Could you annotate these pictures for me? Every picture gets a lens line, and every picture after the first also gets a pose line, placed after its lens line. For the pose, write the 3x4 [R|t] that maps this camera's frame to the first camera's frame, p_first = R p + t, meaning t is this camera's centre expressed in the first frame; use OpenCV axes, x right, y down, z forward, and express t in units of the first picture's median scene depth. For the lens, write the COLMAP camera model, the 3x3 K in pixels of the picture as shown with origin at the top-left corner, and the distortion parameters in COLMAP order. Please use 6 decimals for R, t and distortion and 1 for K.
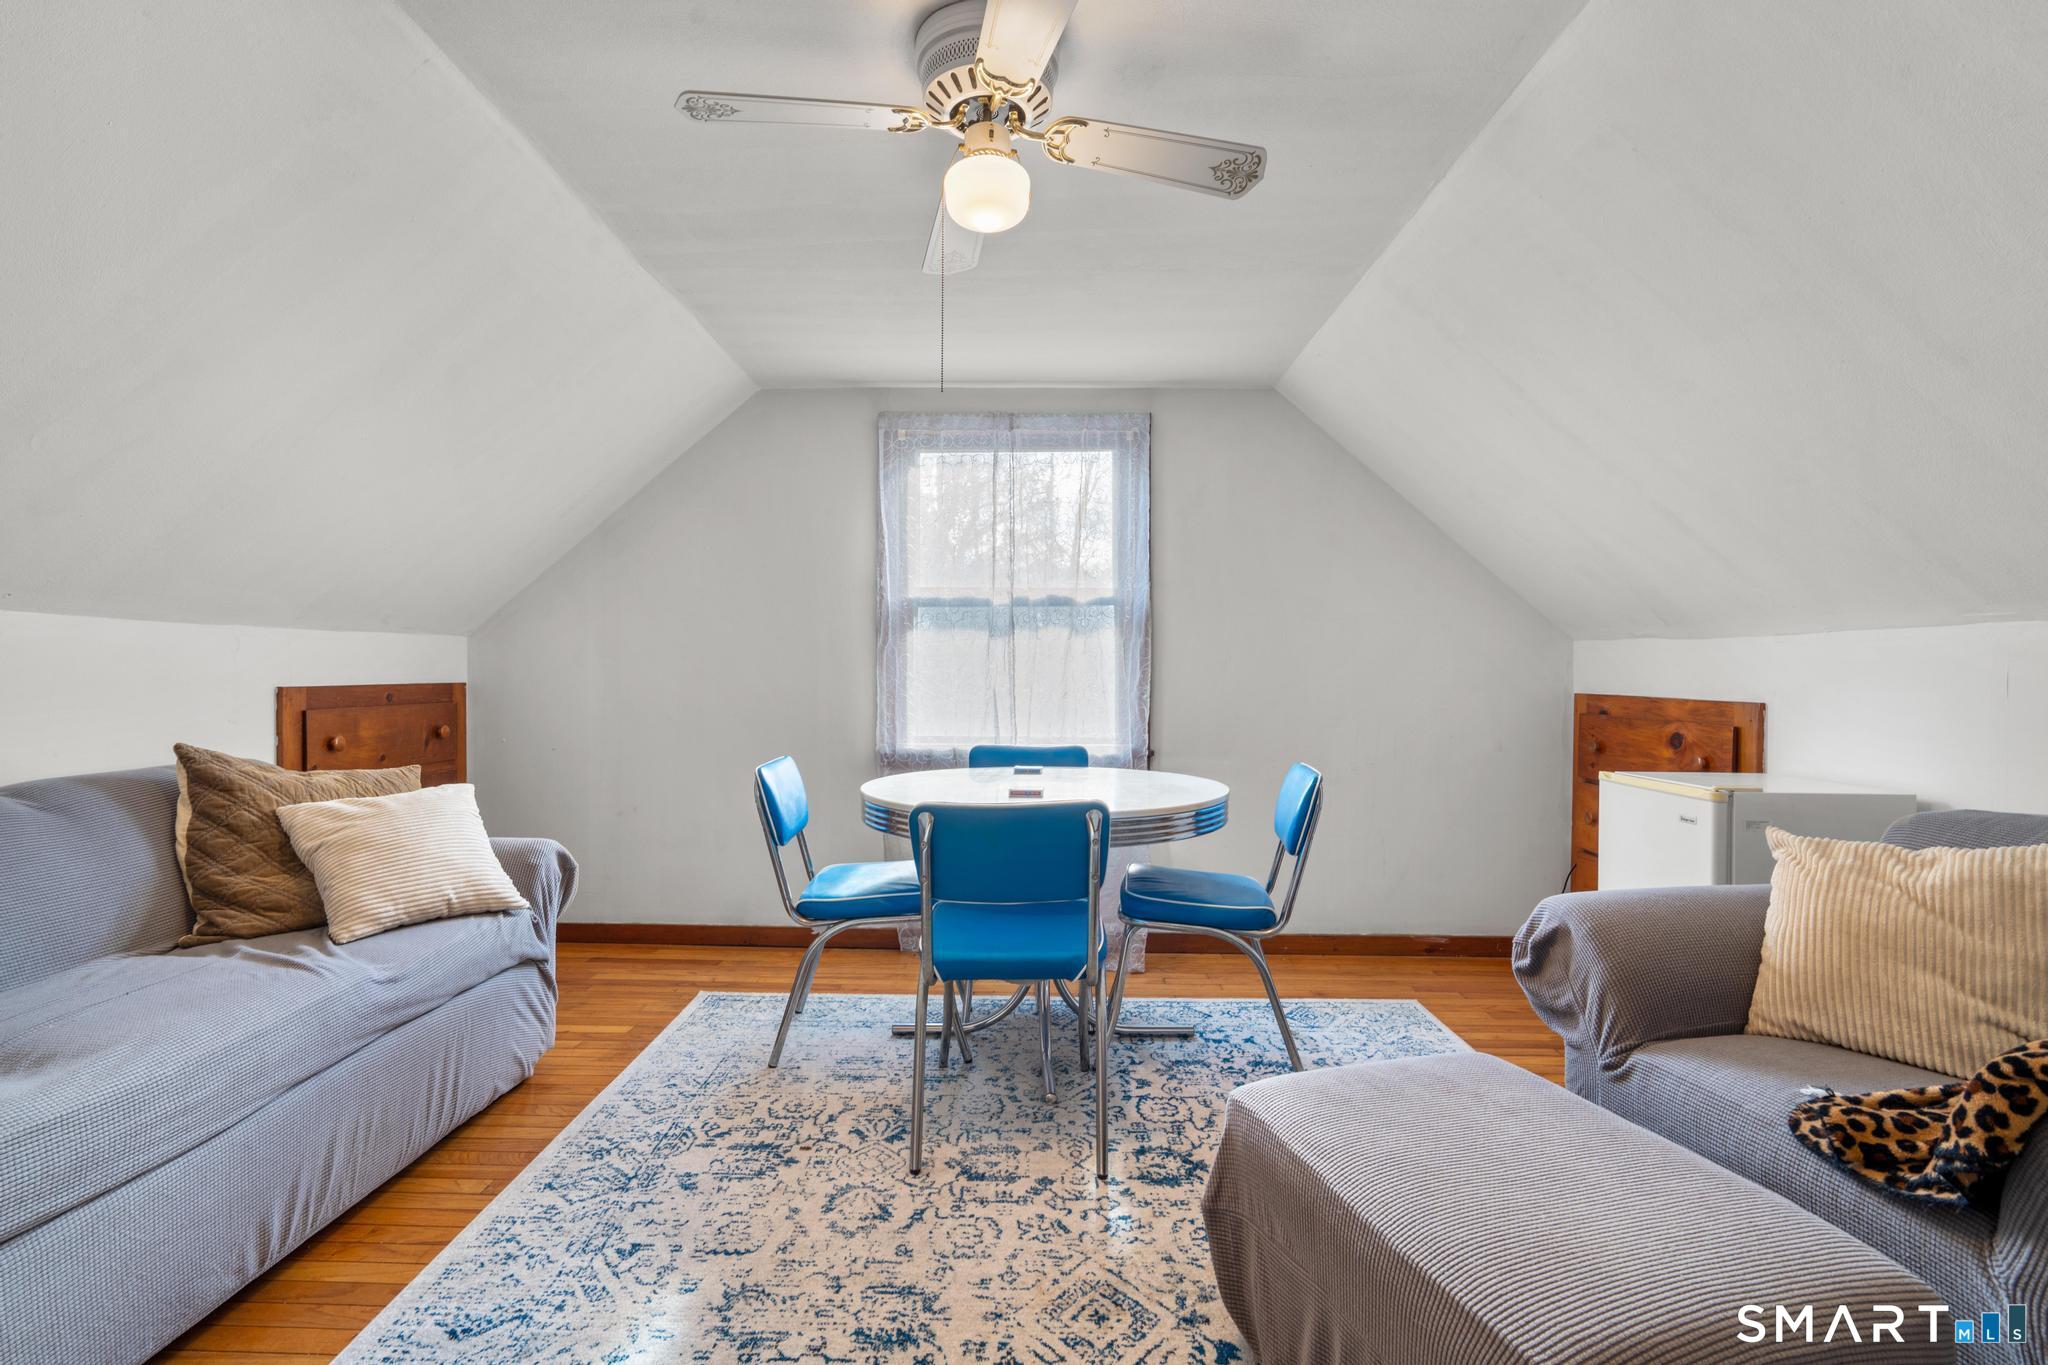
lens RADIAL K [[953.6, 0, 1032.0], [0, 953.6, 677.0], [0, 0, 1]] dist [-0.003264, 0.004630]
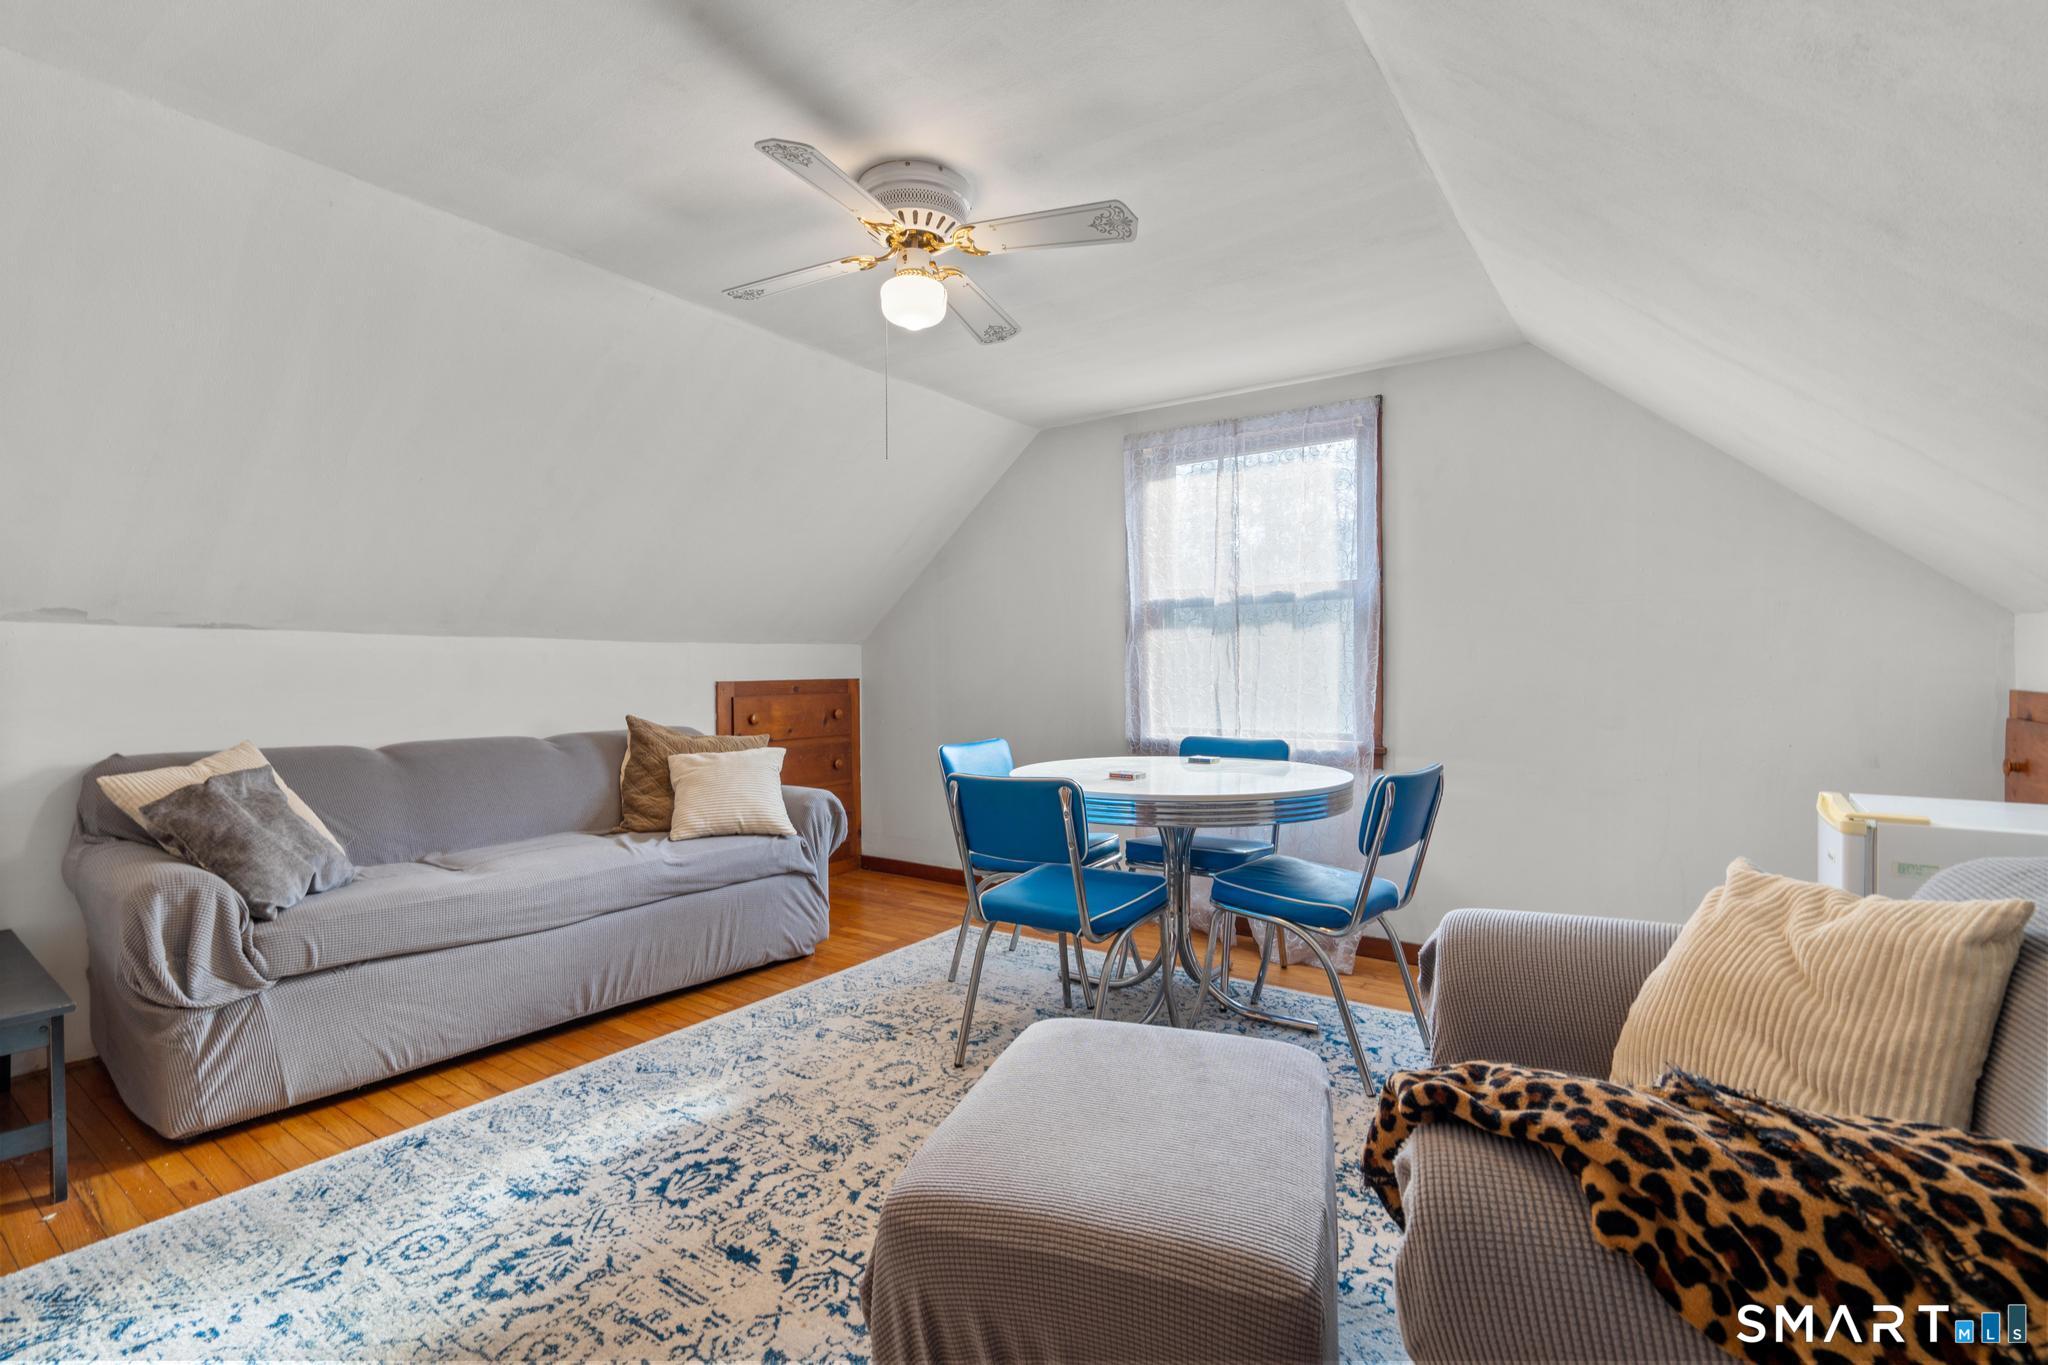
lens RADIAL K [[953.6, 0, 1008.2], [0, 953.6, 676.6], [0, 0, 1]] dist [-0.003264, 0.004630]
pose [[0.821002, -0.003001, -0.570918, 0.605082], [0.005197, 0.999984, 0.002216, 0.001788], [0.570902, -0.004787, 0.821004, 0.003880]]
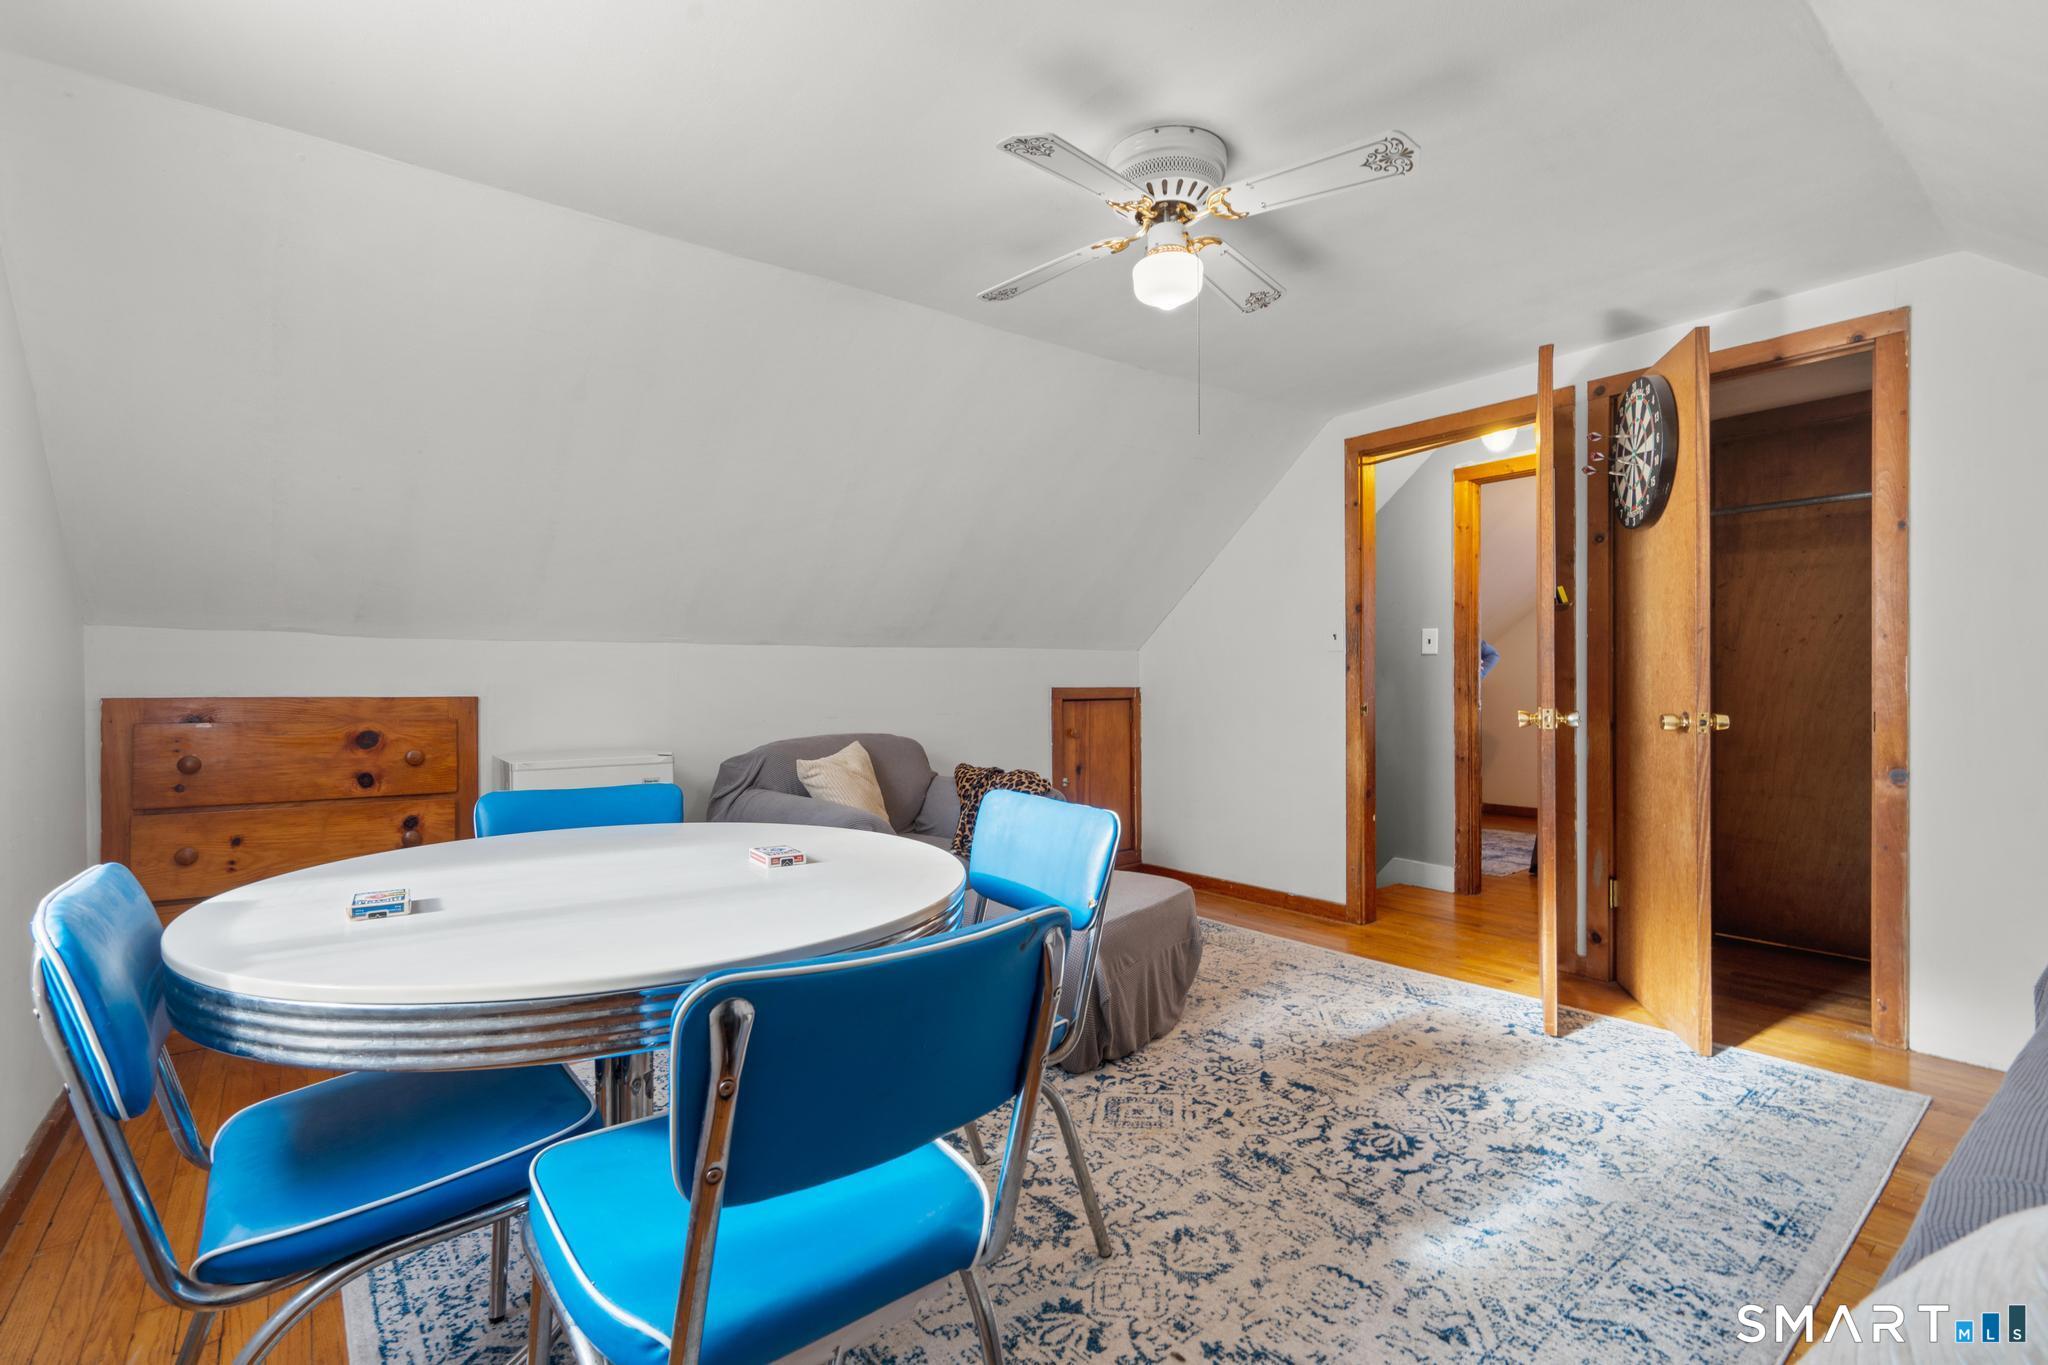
lens RADIAL K [[953.6, 0, 985.3], [0, 953.6, 683.1], [0, 0, 1]] dist [-0.003264, 0.004630]
pose [[-0.607070, -0.004779, 0.794634, -0.675990], [0.002925, 0.999962, 0.008249, 0.003178], [-0.794643, 0.007332, -0.607032, 1.478461]]
